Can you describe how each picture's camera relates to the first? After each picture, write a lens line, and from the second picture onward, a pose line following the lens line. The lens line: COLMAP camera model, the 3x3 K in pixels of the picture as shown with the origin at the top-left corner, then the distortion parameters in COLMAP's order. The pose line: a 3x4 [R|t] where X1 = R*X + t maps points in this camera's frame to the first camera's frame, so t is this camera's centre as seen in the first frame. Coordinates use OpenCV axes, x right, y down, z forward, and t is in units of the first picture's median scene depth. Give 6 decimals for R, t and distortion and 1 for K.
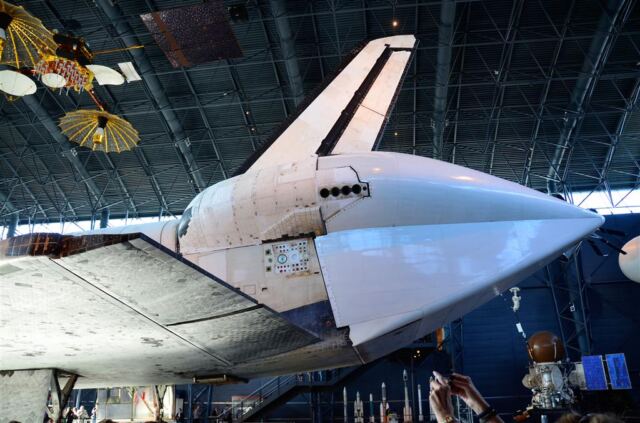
lens RADIAL K [[499.1, 0, 324.4], [0, 499.1, 210.5], [0, 0, 1]] dist [-0.158824, 0.118392]
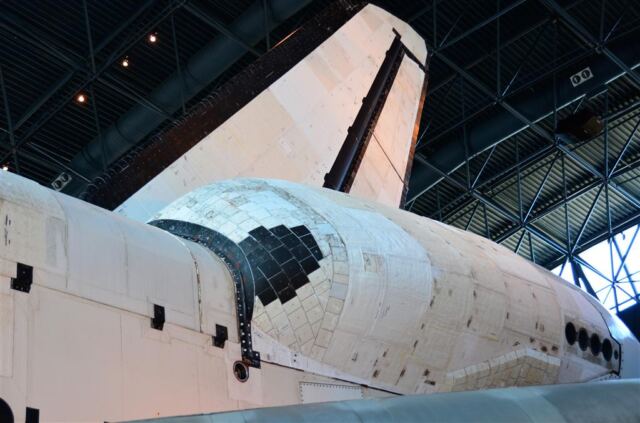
lens RADIAL K [[1152.5, 0, 321.1], [0, 1152.5, 210.2], [0, 0, 1]] dist [0.338238, 0.000000]
pose [[0.543328, 0.402722, 0.736621, -0.872886], [-0.253479, 0.915175, -0.313375, 0.230796], [-0.800340, -0.016452, 0.599321, 0.555191]]
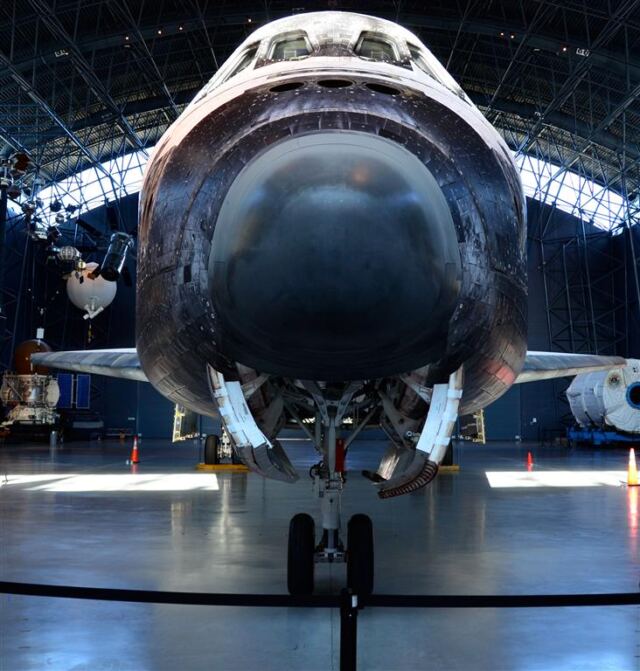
lens RADIAL K [[841.2, 0, 323.2], [0, 841.2, 329.6], [0, 0, 1]] dist [-0.131909, 0.000000]
pose [[-0.120959, 0.115599, 0.985904, -2.278481], [-0.373151, 0.915056, -0.153074, 0.562393], [-0.919852, -0.386406, -0.067548, 1.315842]]
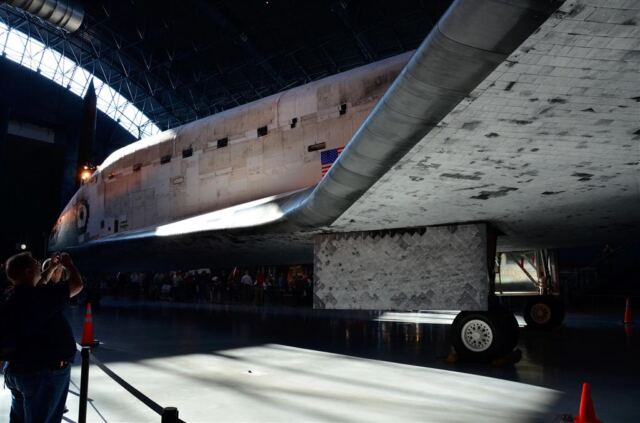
lens RADIAL K [[499.1, 0, 323.0], [0, 499.1, 209.3], [0, 0, 1]] dist [-0.158824, 0.118392]
pose [[0.891057, -0.031628, -0.452788, -0.403438], [0.142232, 0.966782, 0.212373, 0.122143], [0.431031, -0.253637, 0.865957, 0.280564]]
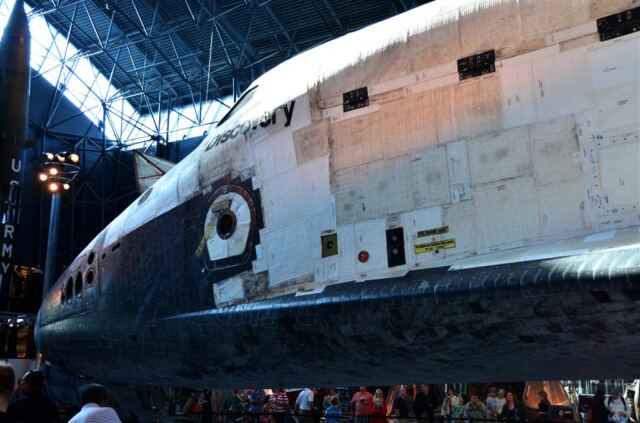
lens RADIAL K [[774.5, 0, 330.5], [0, 774.5, 210.9], [0, 0, 1]] dist [0.069507, 0.000000]
pose [[0.907273, -0.063538, -0.415715, -1.187078], [0.130752, 0.982147, 0.135247, 0.226274], [0.399699, -0.177062, 0.899383, 0.519898]]
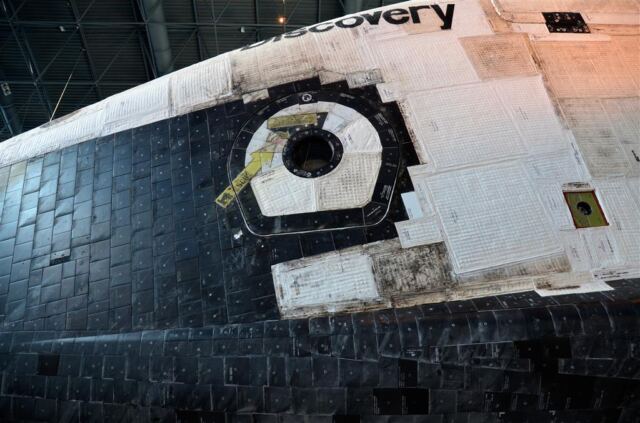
lens RADIAL K [[499.1, 0, 325.3], [0, 499.1, 208.0], [0, 0, 1]] dist [-0.158824, 0.118392]
pose [[0.987240, 0.100919, 0.123180, -1.591714], [-0.079029, 0.982062, -0.171199, 0.384807], [-0.138248, 0.159280, 0.977506, 0.909191]]
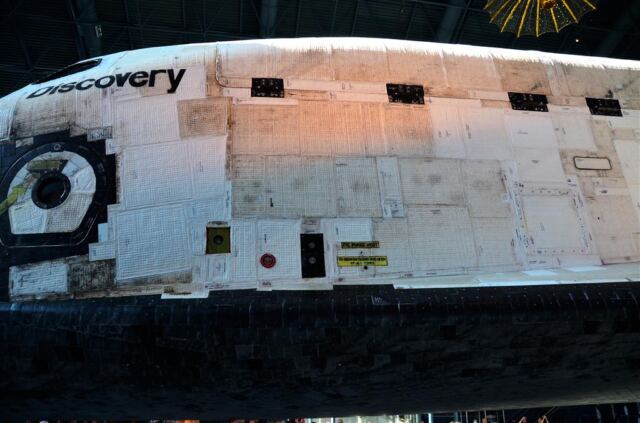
lens RADIAL K [[499.1, 0, 323.5], [0, 499.1, 212.3], [0, 0, 1]] dist [-0.158824, 0.118392]
pose [[0.964958, 0.130202, 0.227825, -1.467095], [-0.125096, 0.991463, -0.036776, 0.326711], [-0.230668, 0.006988, 0.973007, 0.766148]]
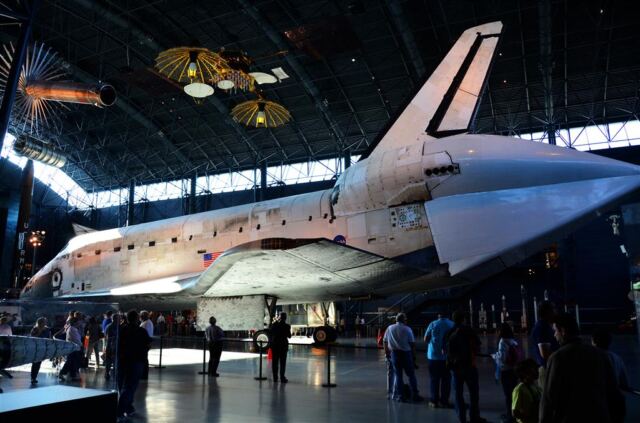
lens RADIAL K [[499.1, 0, 326.2], [0, 499.1, 211.4], [0, 0, 1]] dist [-0.158824, 0.118392]
pose [[0.959392, -0.046482, -0.278220, 0.107009], [0.094030, 0.982616, 0.160079, -0.177209], [0.265942, -0.179739, 0.947084, -0.447237]]
